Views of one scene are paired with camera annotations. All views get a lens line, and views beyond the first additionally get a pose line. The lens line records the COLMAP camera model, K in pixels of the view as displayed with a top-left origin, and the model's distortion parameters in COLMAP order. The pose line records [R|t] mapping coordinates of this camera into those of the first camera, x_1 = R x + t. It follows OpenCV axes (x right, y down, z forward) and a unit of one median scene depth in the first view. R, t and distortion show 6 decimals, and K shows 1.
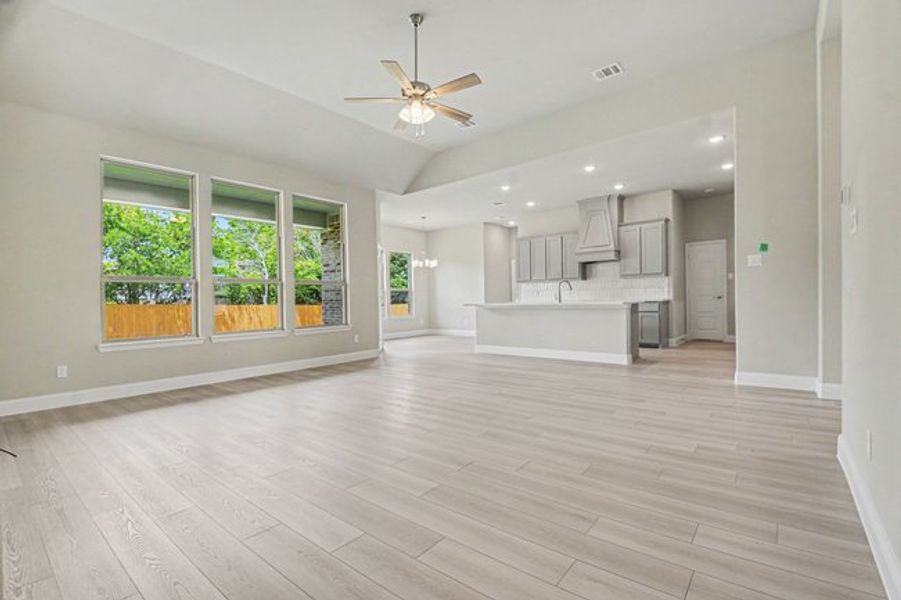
lens RADIAL K [[407.3, 0, 454.0], [0, 407.3, 303.5], [0, 0, 1]] dist [0.006618, -0.001605]
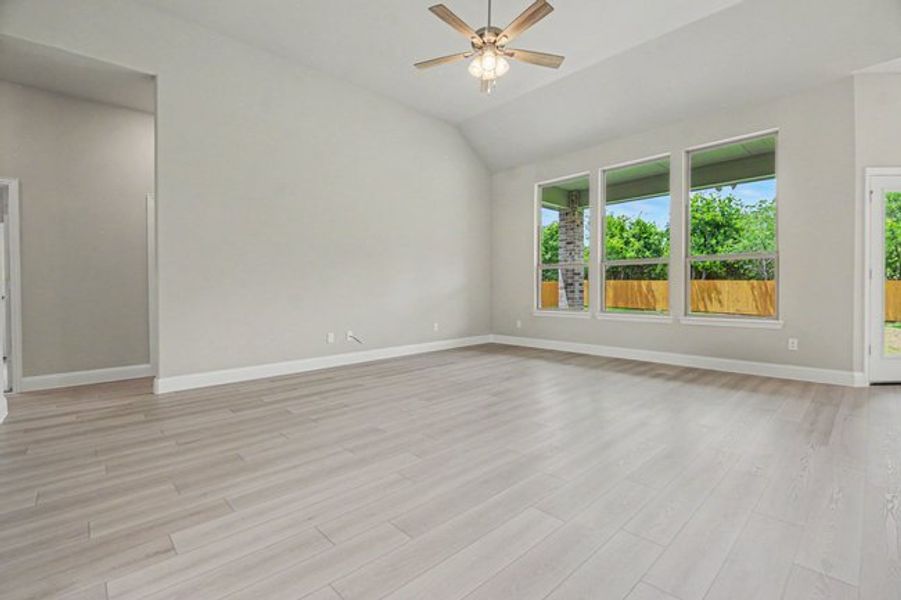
lens RADIAL K [[407.3, 0, 456.9], [0, 407.3, 292.7], [0, 0, 1]] dist [0.006618, -0.001605]
pose [[-0.128524, 0.033787, -0.991131, 0.628806], [0.000774, 0.999423, 0.033969, -0.017187], [0.991706, 0.003599, -0.128475, 0.834000]]
